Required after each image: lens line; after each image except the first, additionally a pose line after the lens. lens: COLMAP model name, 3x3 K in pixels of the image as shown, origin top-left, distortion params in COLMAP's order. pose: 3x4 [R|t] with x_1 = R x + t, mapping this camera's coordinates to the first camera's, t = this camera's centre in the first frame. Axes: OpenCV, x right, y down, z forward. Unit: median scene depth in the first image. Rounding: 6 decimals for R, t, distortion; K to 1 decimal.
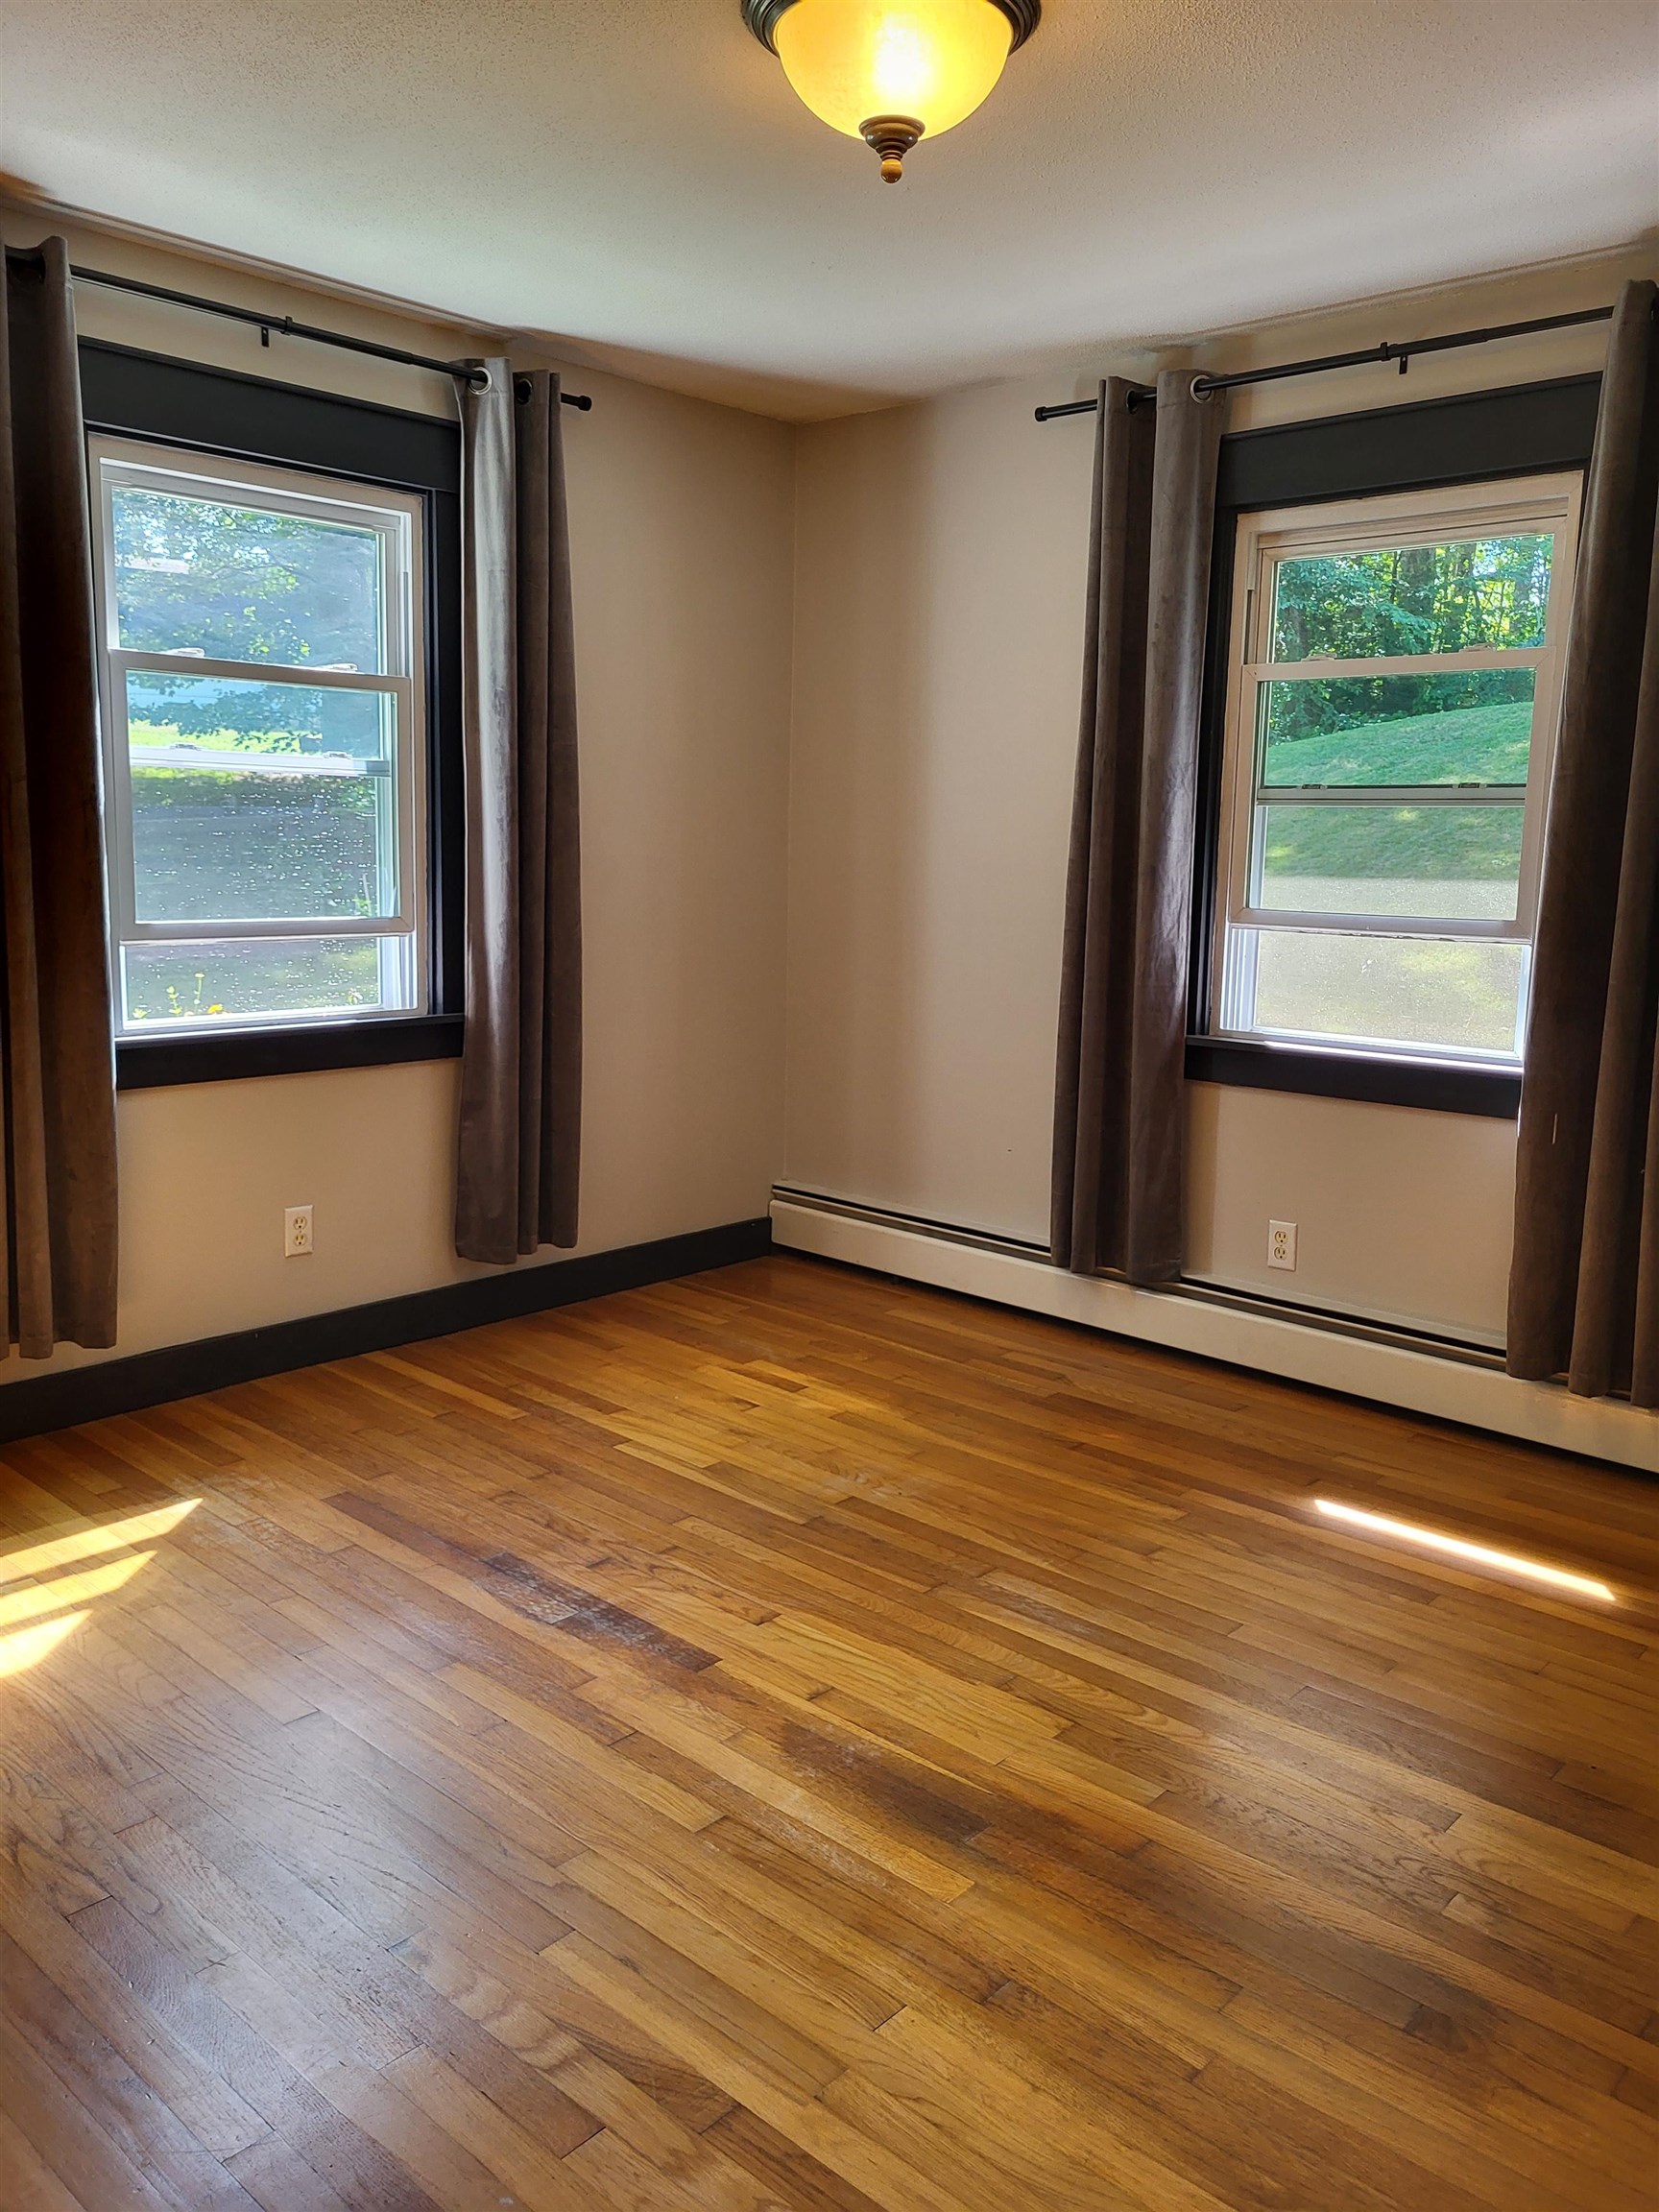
lens RADIAL K [[1682.8, 0, 829.1], [0, 1682.8, 1064.6], [0, 0, 1]] dist [0.016189, -0.003451]
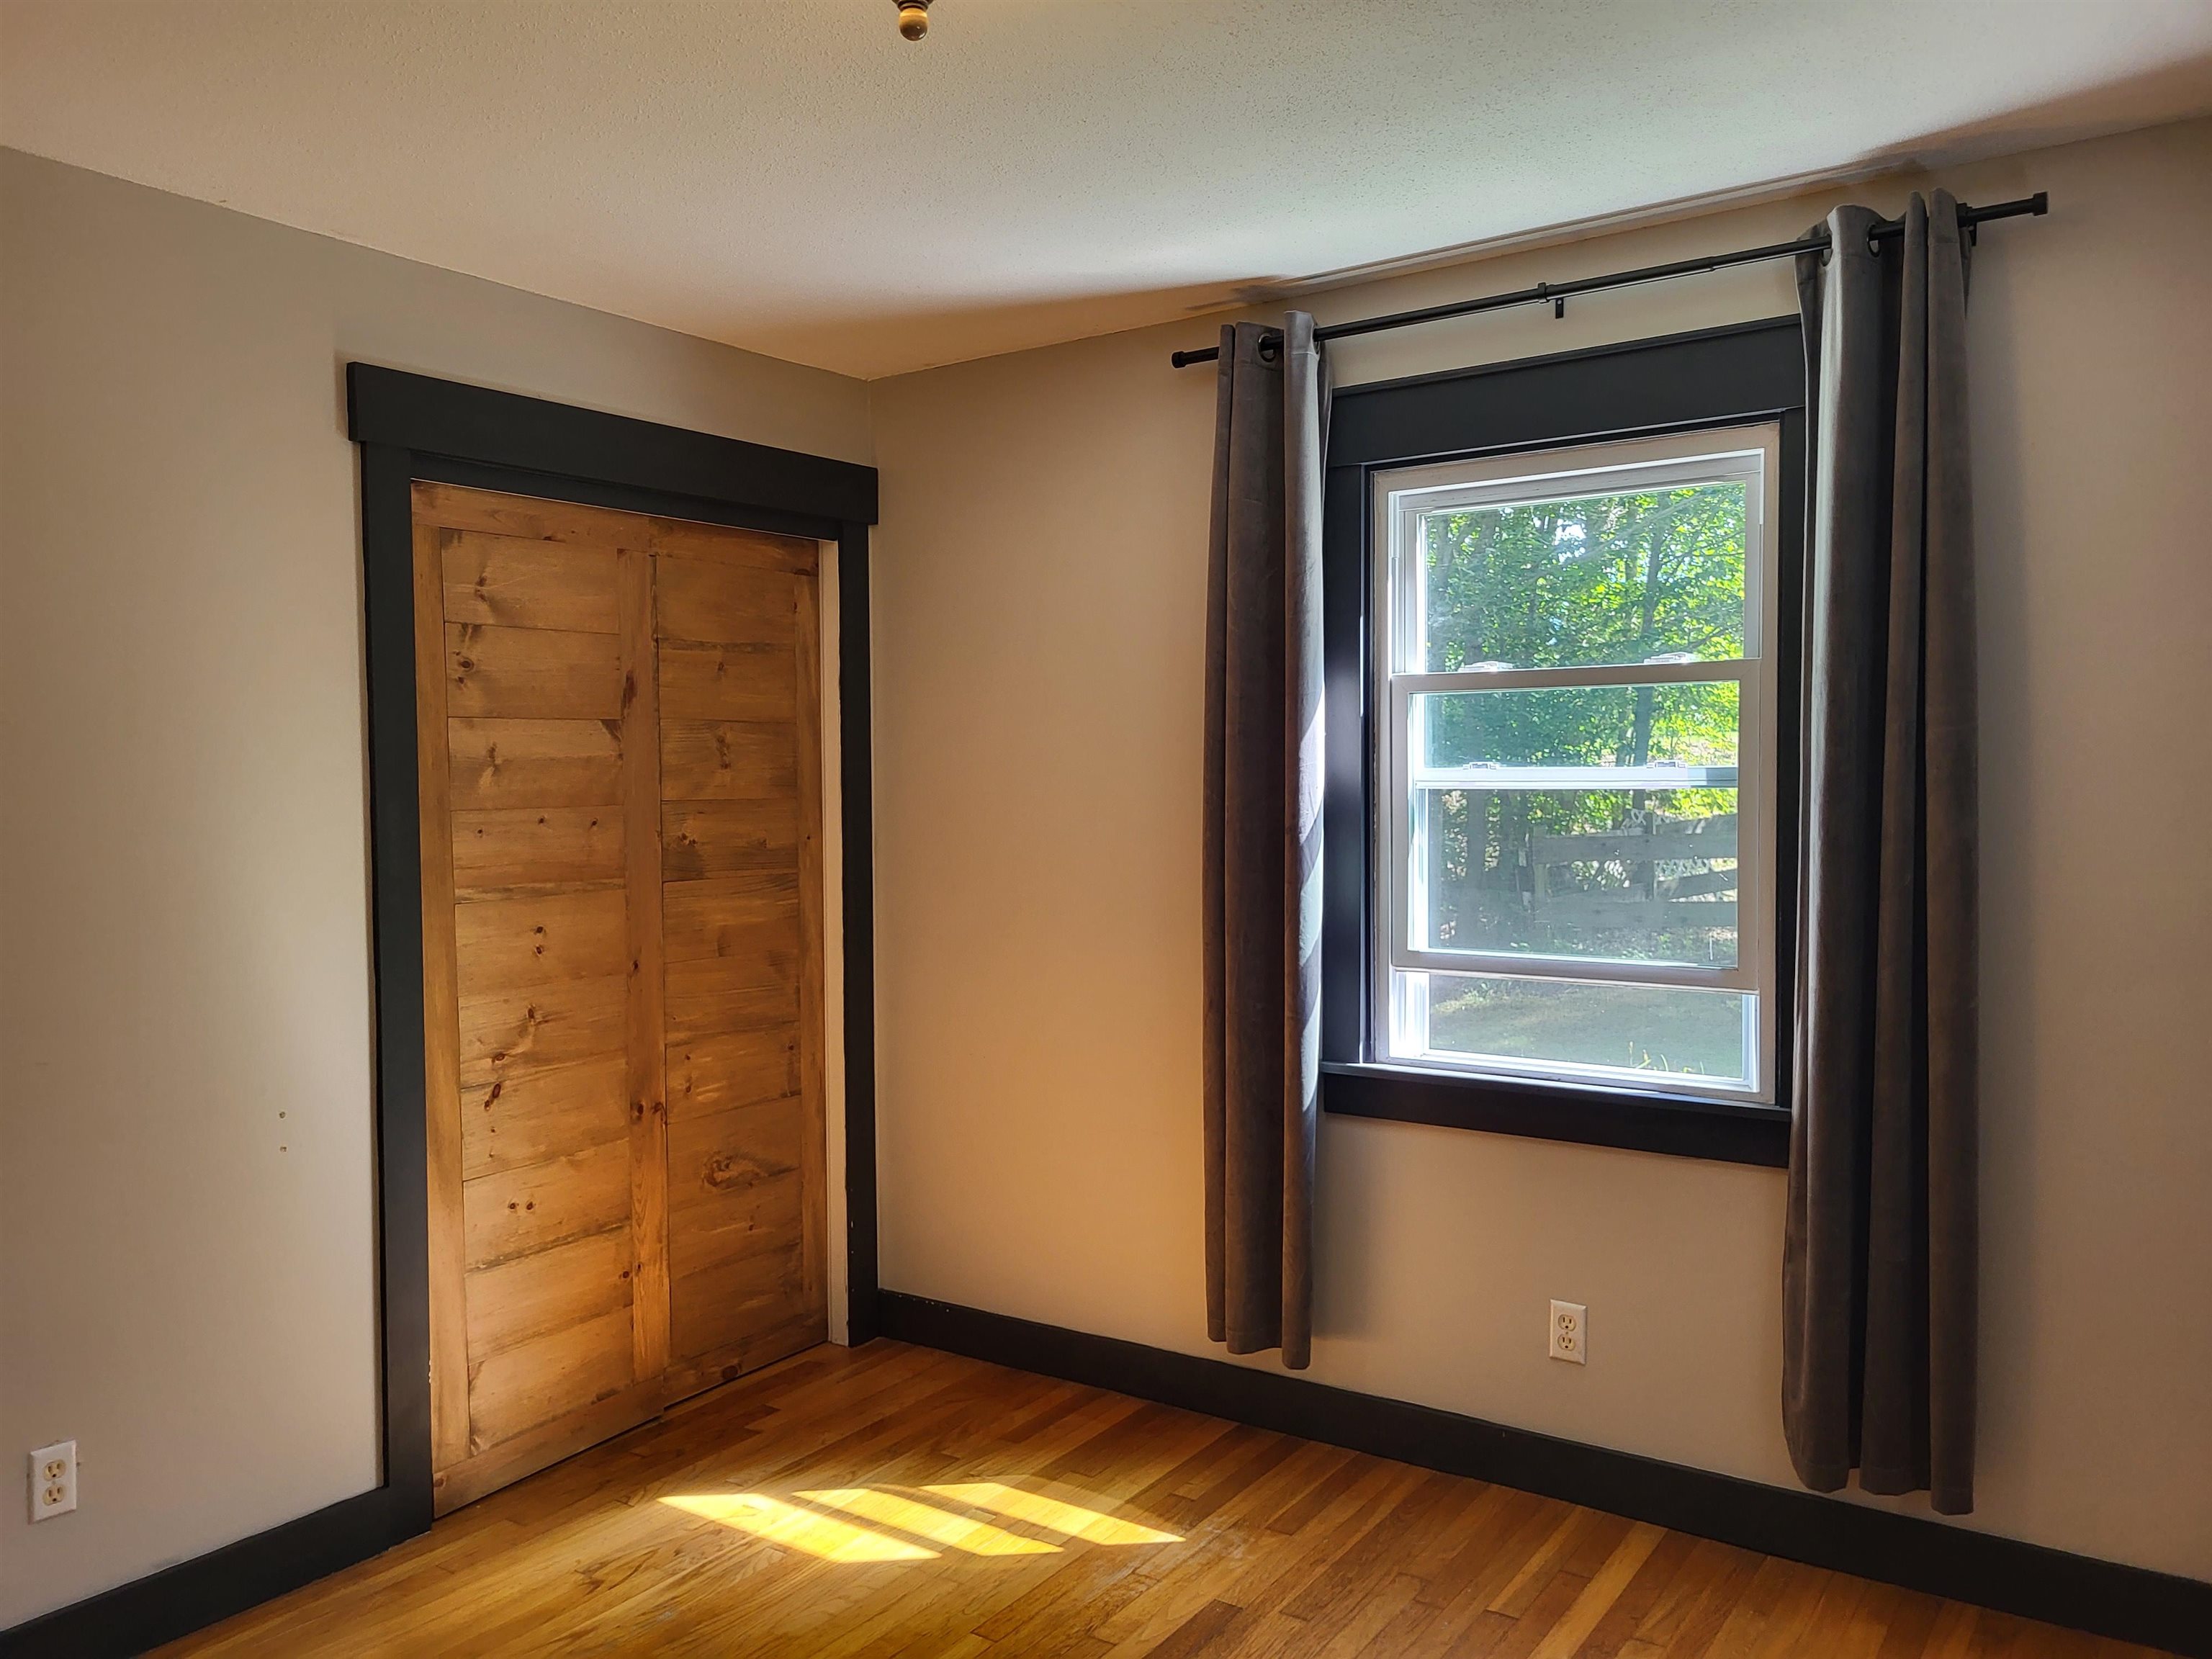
lens RADIAL K [[1682.8, 0, 1106.0], [0, 1682.8, 829.5], [0, 0, 1]] dist [0.016189, -0.003451]
pose [[0.130962, 0.013180, -0.991300, 0.540502], [-0.124152, 0.992258, -0.003209, -0.131725], [0.983583, 0.123492, 0.131584, 0.714223]]
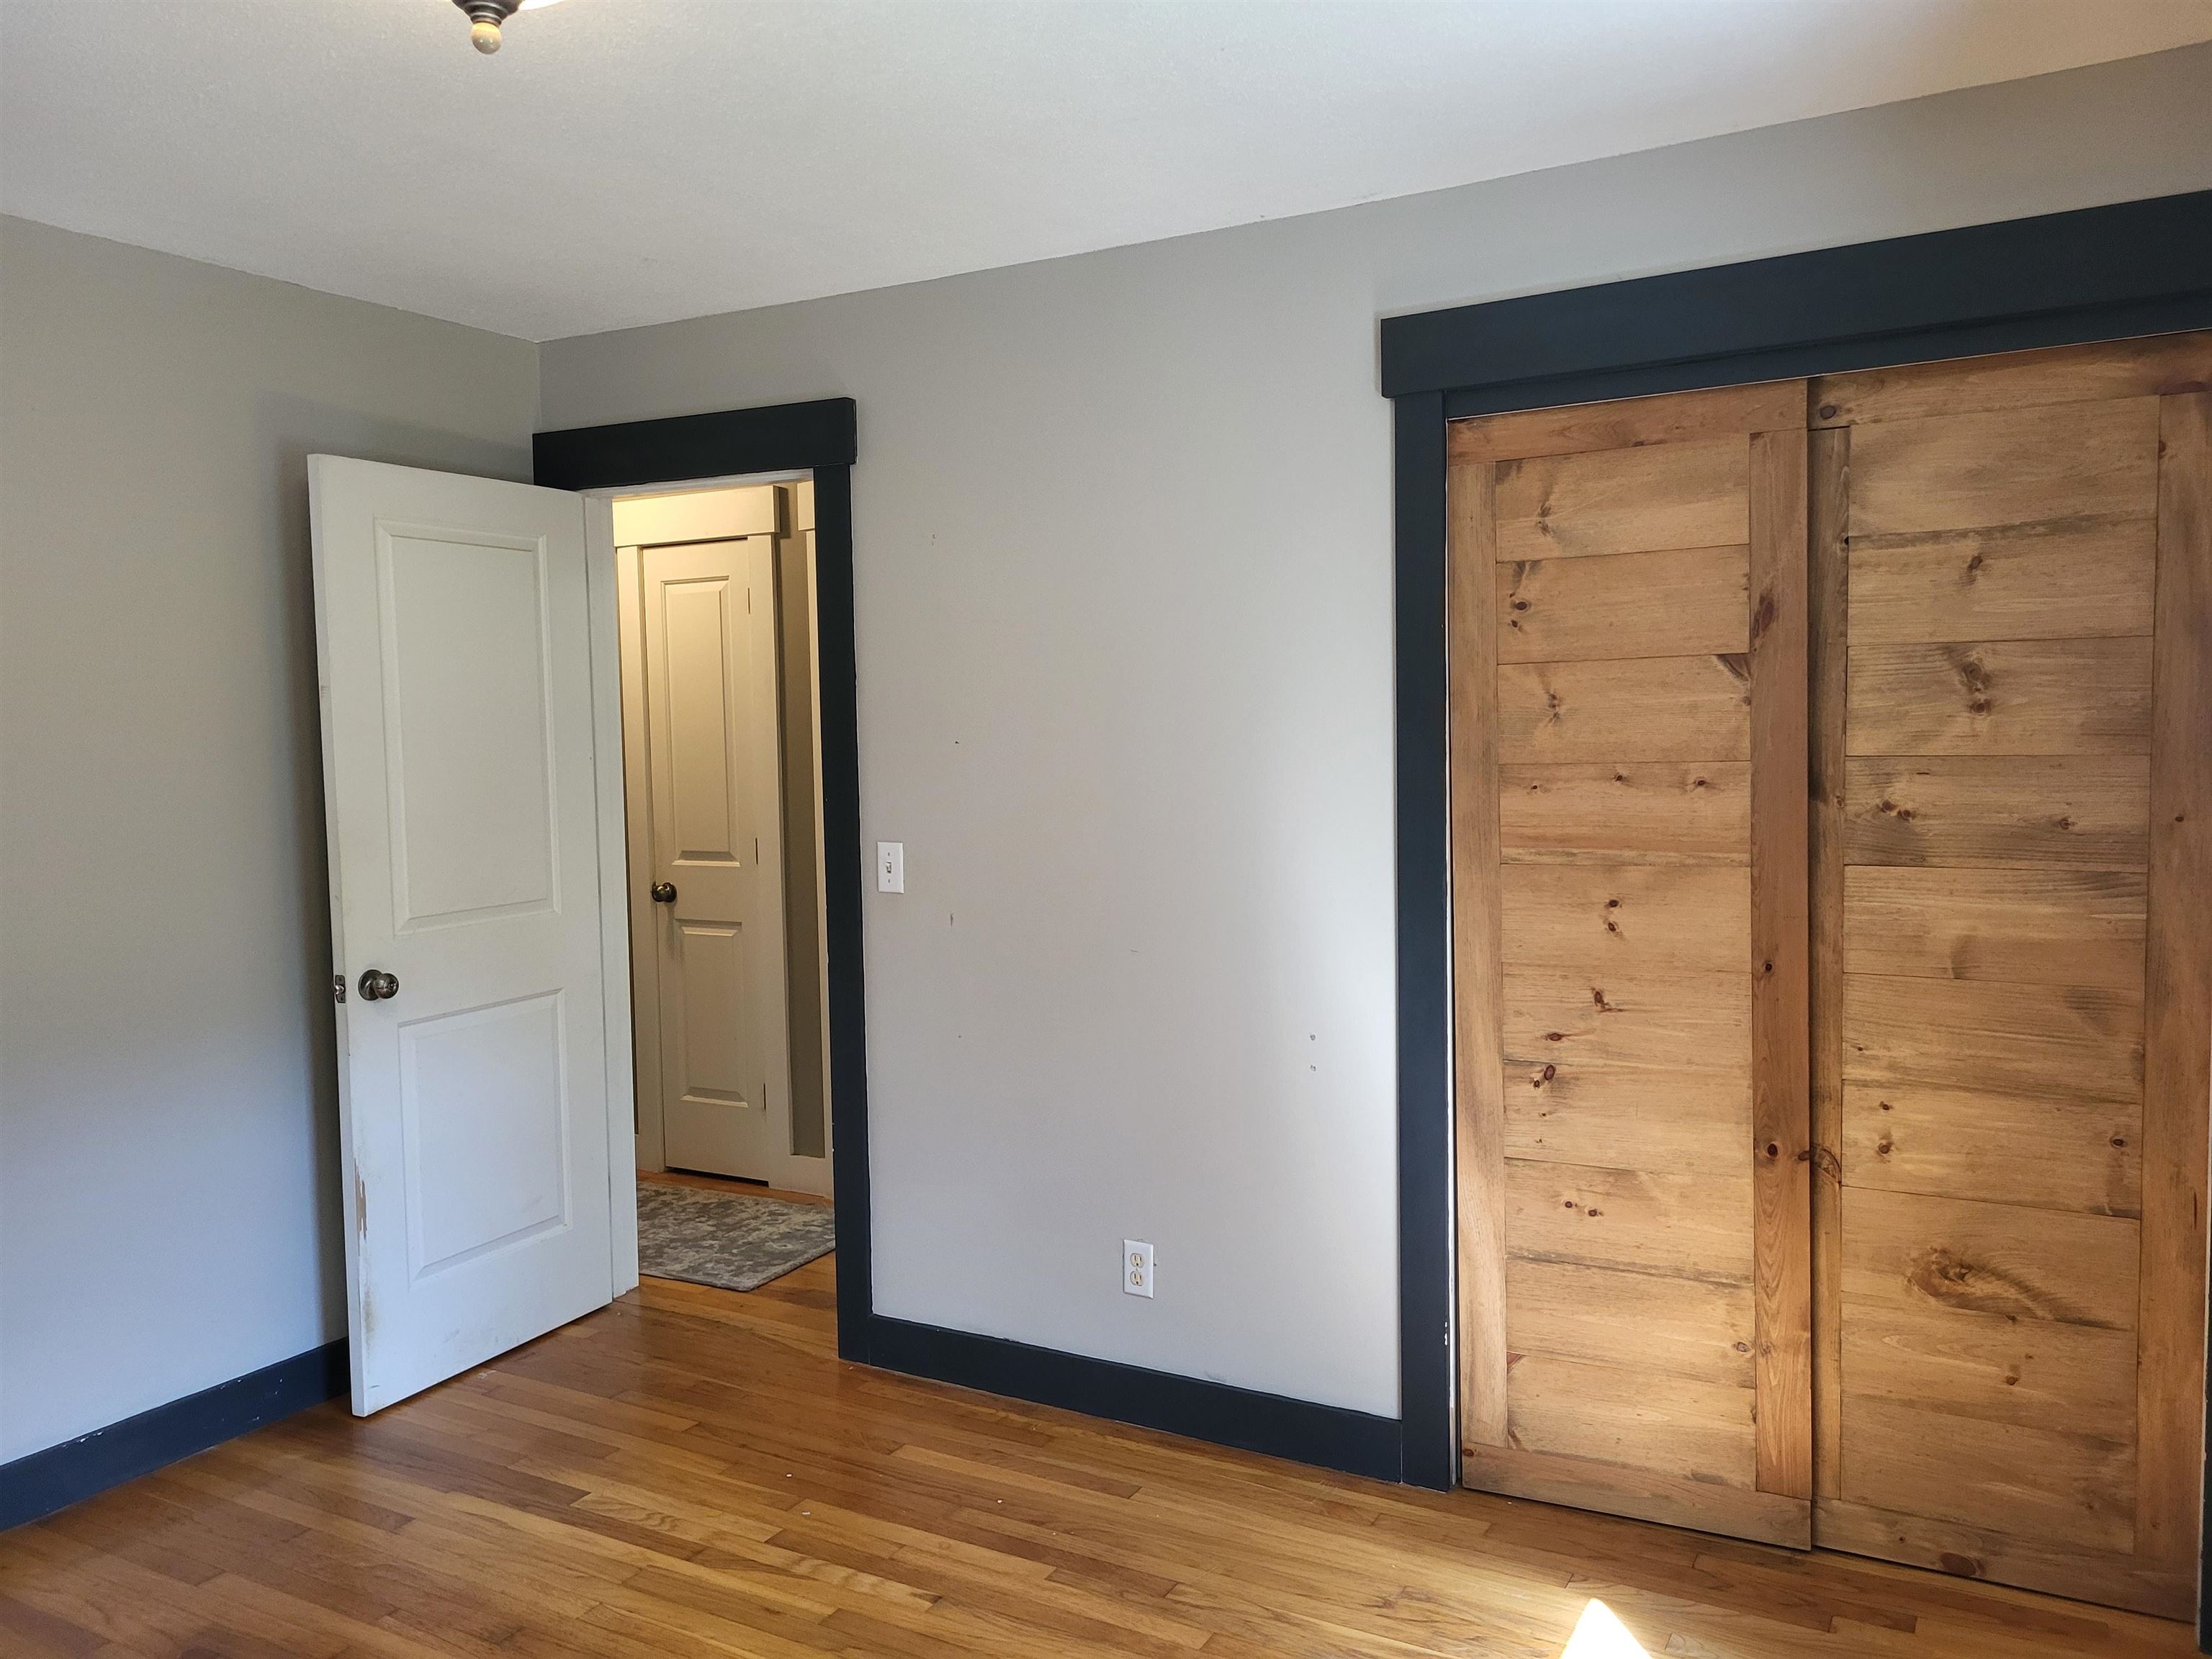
lens RADIAL K [[1623.7, 0, 1048.3], [0, 1623.7, 846.3], [0, 0, 1]] dist [0.028627, -0.007975]
pose [[-0.977292, 0.009845, -0.211669, -0.033593], [-0.032083, 0.980529, 0.193735, -0.216339], [0.209455, 0.196126, -0.957947, 1.259798]]
